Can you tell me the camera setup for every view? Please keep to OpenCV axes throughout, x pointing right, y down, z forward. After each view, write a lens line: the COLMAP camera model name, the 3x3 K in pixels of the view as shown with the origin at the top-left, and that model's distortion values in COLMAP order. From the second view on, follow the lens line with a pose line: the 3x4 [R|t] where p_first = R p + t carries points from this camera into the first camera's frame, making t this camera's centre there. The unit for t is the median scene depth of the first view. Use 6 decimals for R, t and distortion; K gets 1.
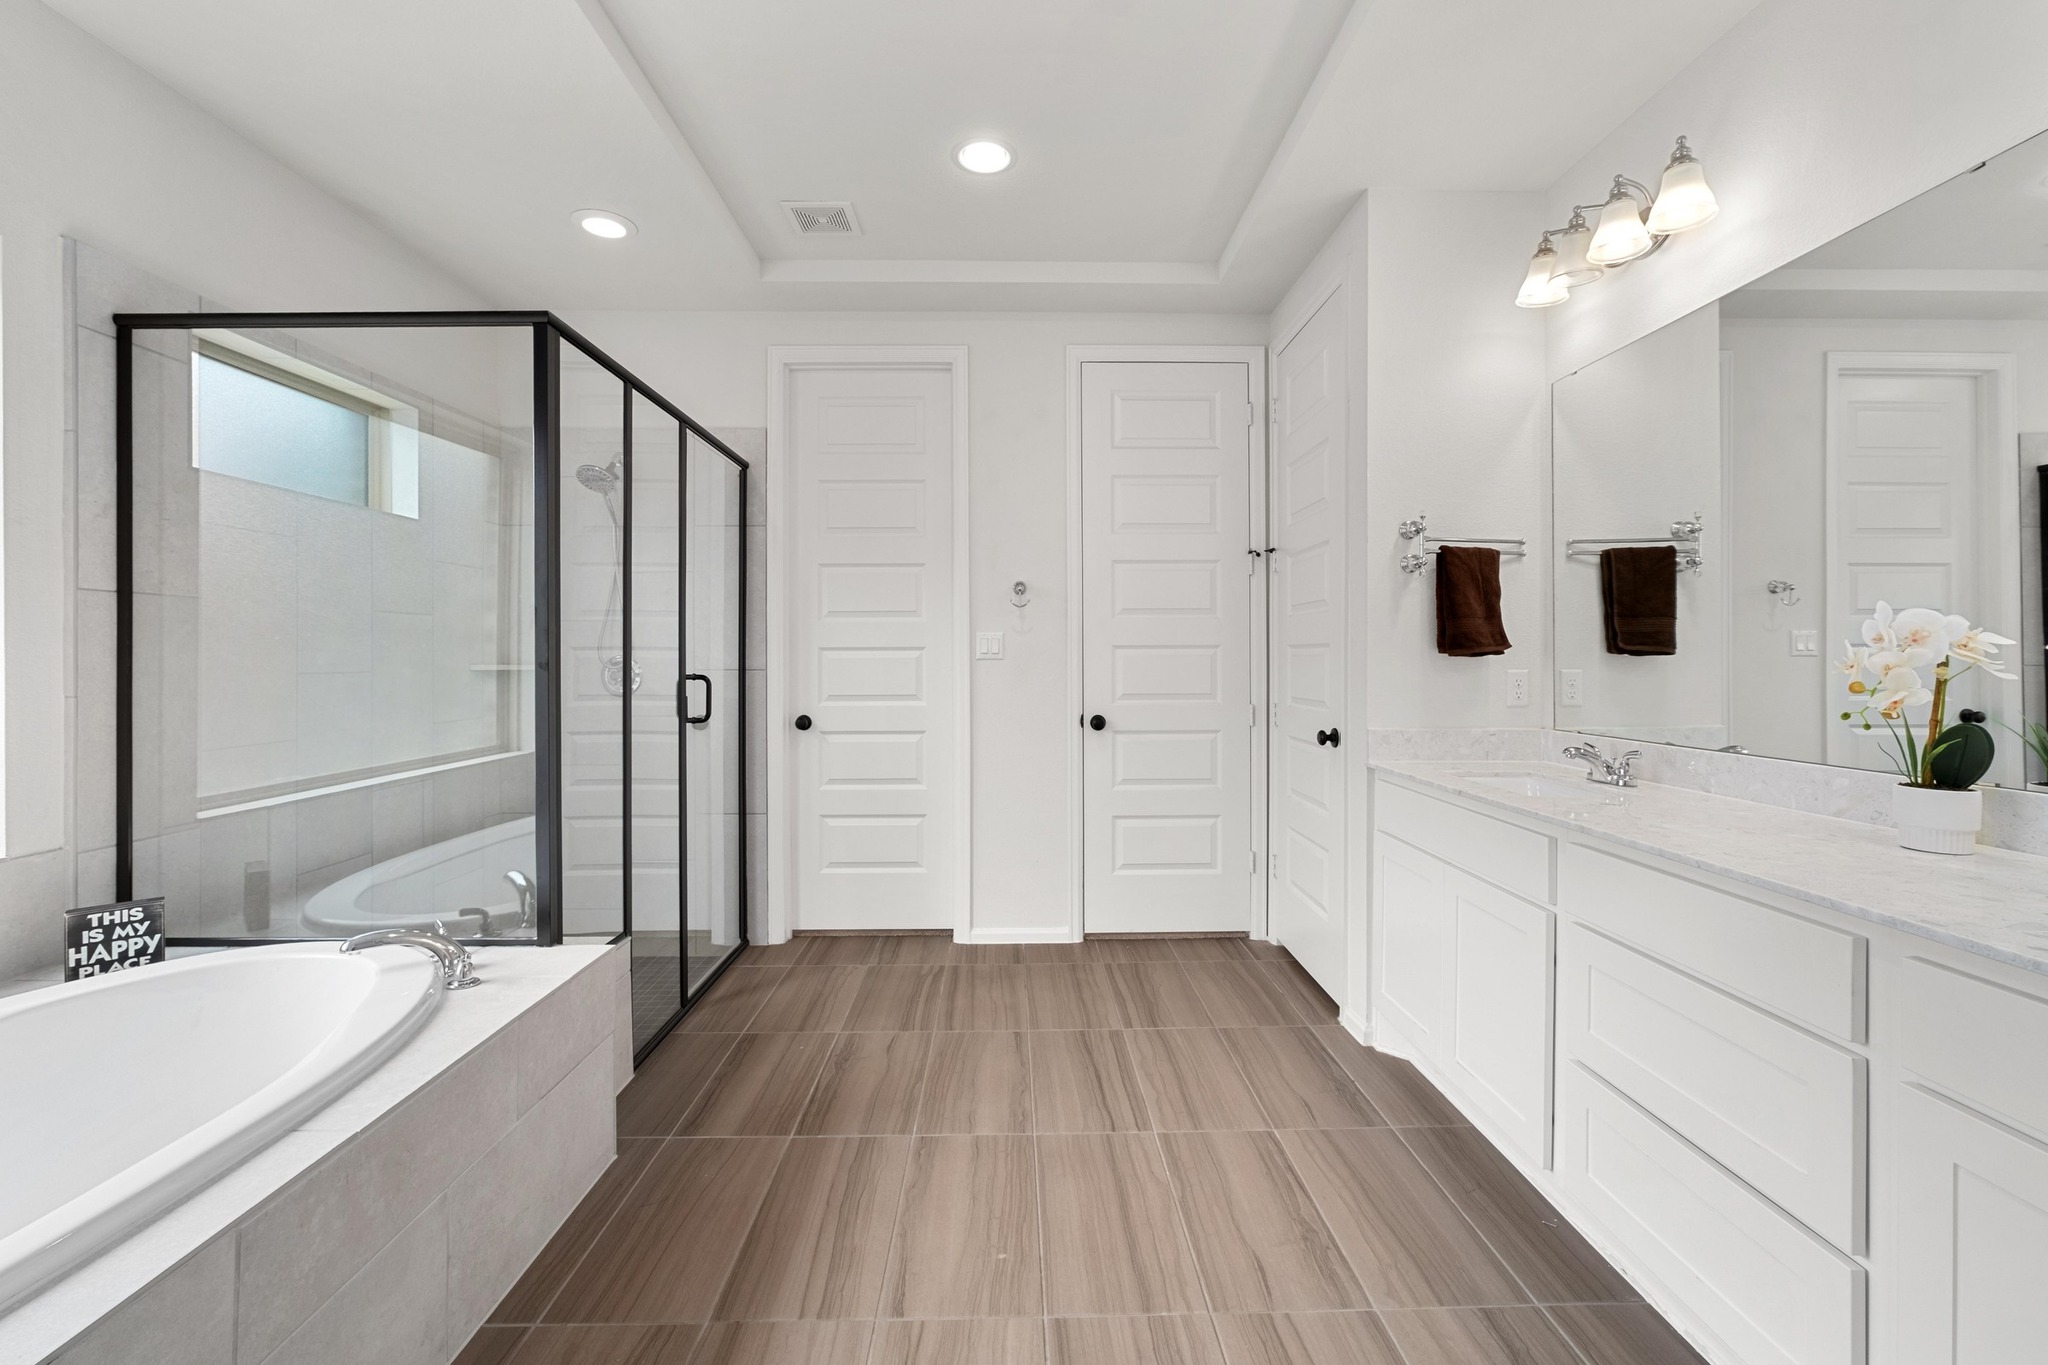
lens RADIAL K [[879.4, 0, 1026.5], [0, 879.4, 638.0], [0, 0, 1]] dist [-0.016267, 0.005622]
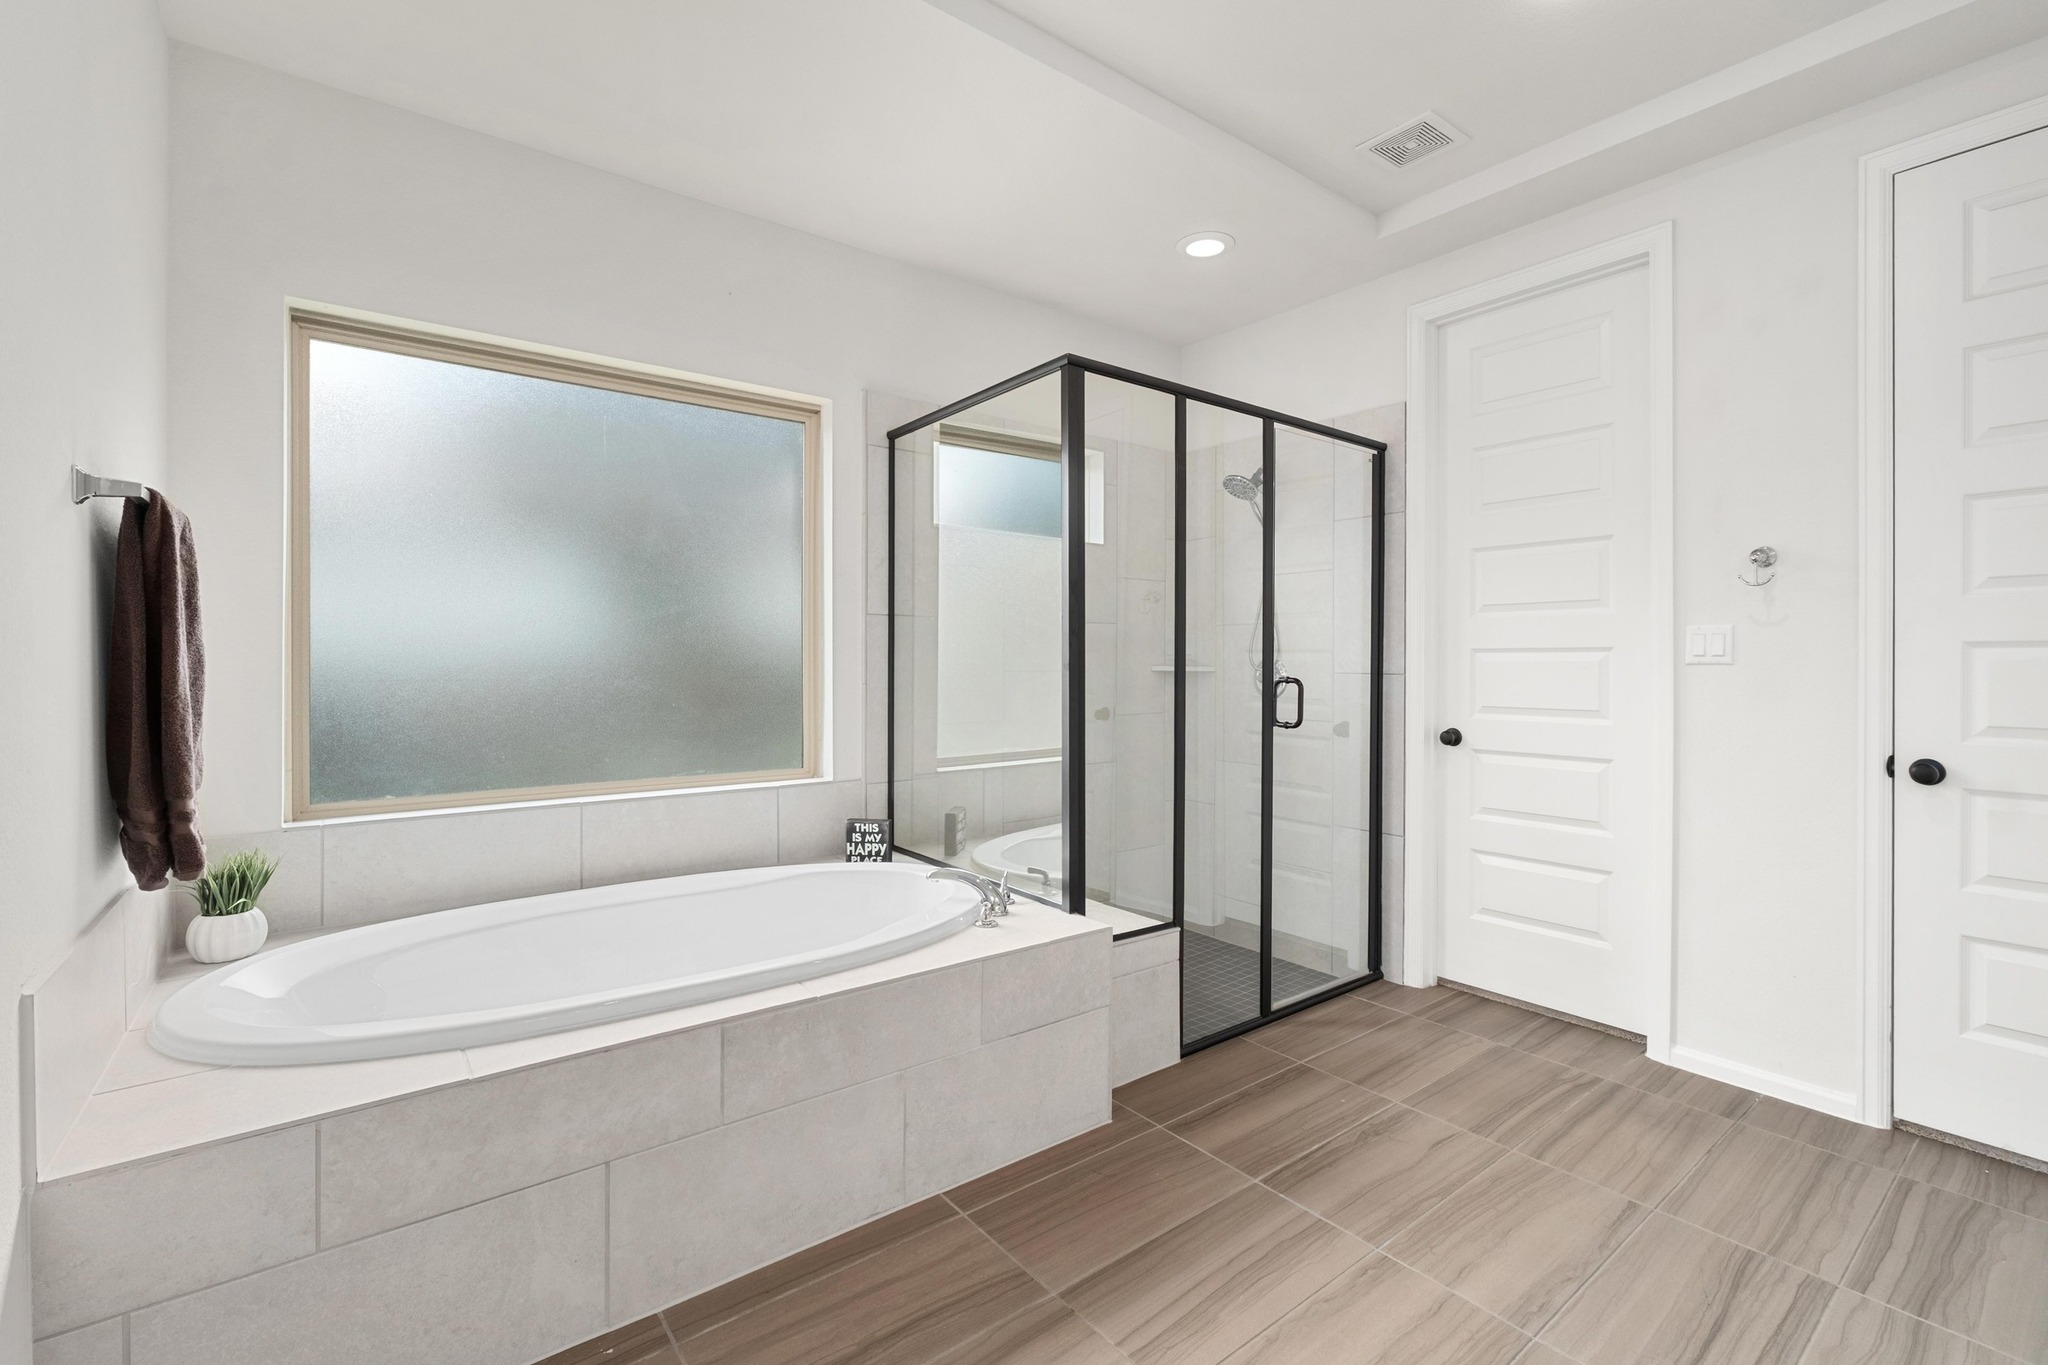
lens RADIAL K [[902.7, 0, 1005.4], [0, 902.7, 650.2], [0, 0, 1]] dist [-0.017607, 0.005897]
pose [[0.584036, -0.006019, -0.811706, 0.300044], [0.013173, 0.999911, 0.002064, 0.006543], [0.811621, -0.011898, 0.584063, 0.210922]]
